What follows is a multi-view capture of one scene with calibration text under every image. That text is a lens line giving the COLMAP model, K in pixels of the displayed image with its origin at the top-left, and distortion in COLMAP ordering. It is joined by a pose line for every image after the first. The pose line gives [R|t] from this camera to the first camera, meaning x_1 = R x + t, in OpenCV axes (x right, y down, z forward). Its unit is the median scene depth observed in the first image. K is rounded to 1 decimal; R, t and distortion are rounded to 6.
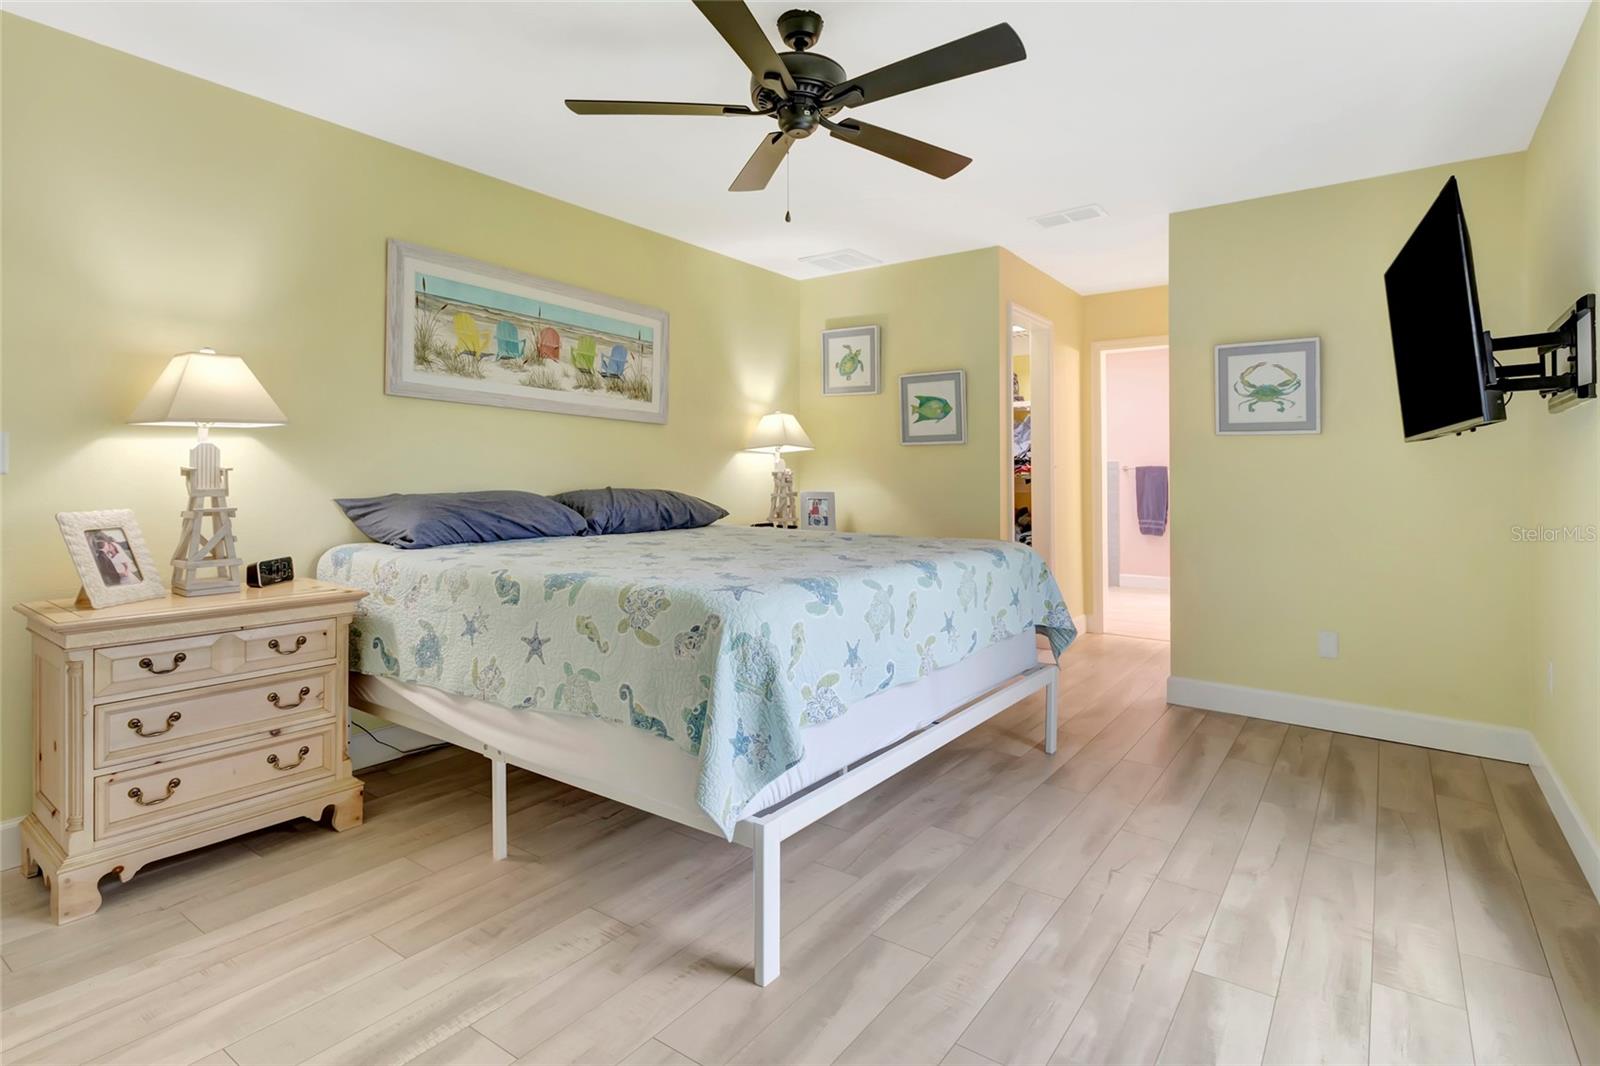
lens RADIAL K [[803.7, 0, 814.9], [0, 803.7, 468.6], [0, 0, 1]] dist [0.002132, 0.000472]
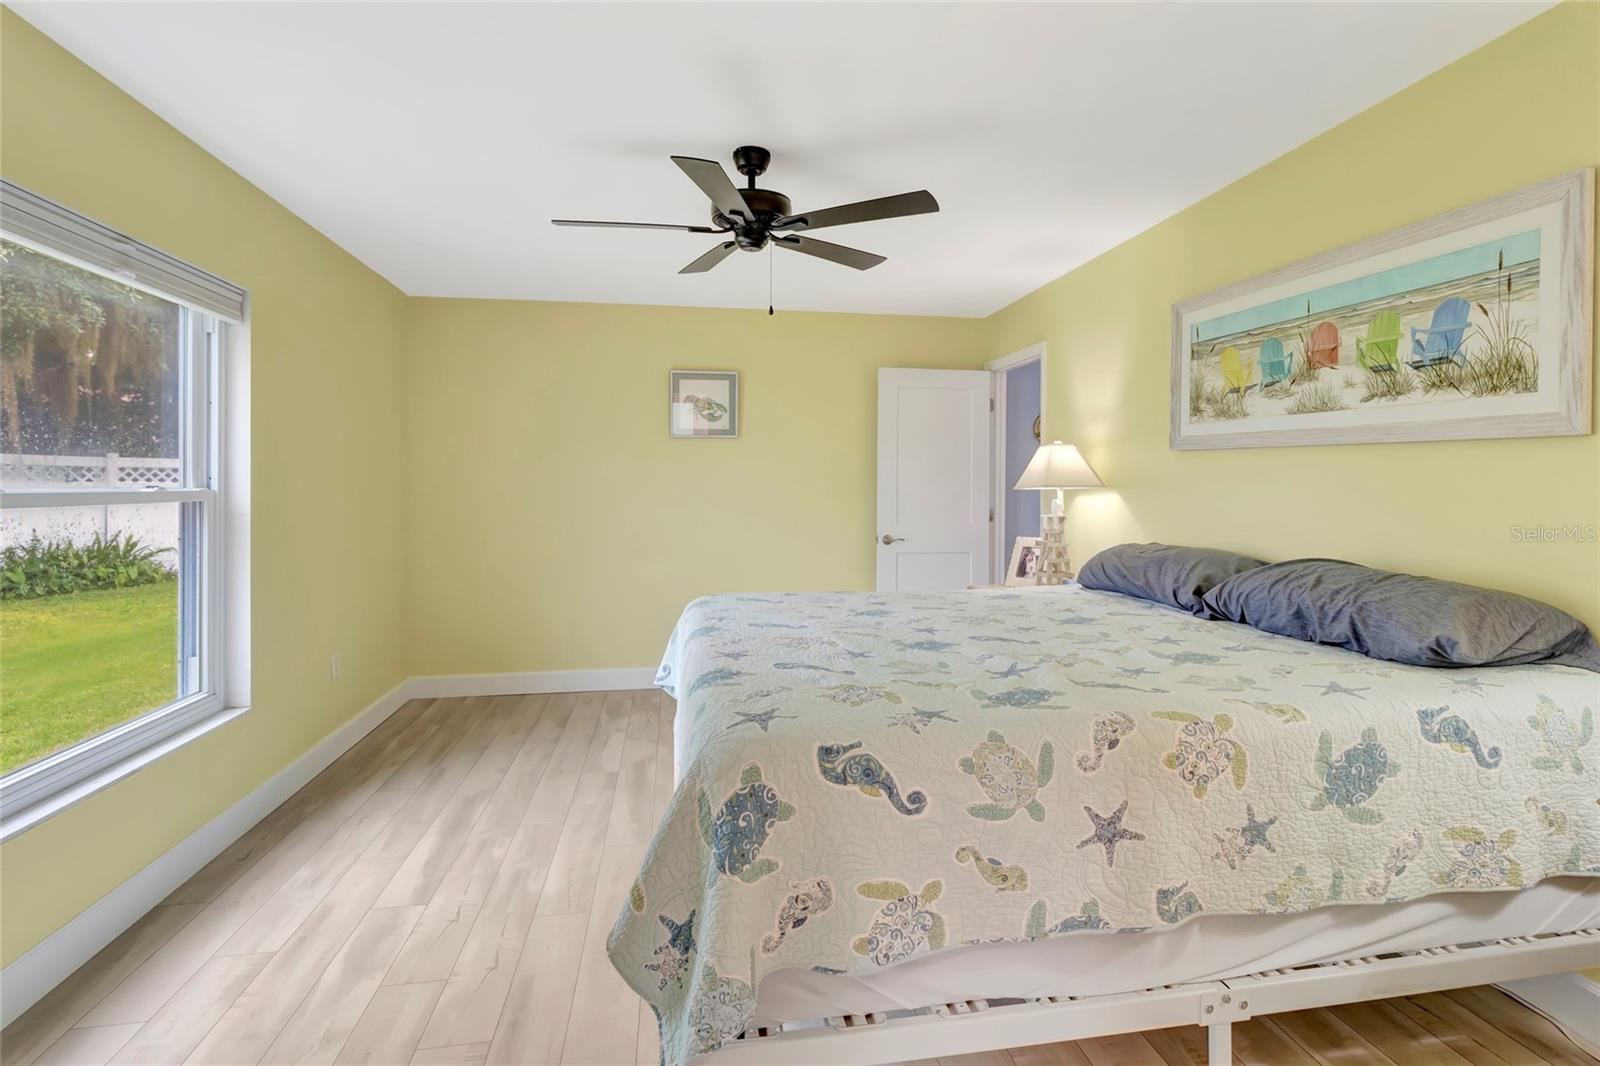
lens RADIAL K [[803.7, 0, 821.0], [0, 803.7, 496.9], [0, 0, 1]] dist [0.002132, 0.000472]
pose [[-0.701283, 0.007521, -0.712843, 0.483735], [0.007399, 0.999967, 0.003271, -0.031838], [0.712844, -0.002980, -0.701316, 1.215729]]
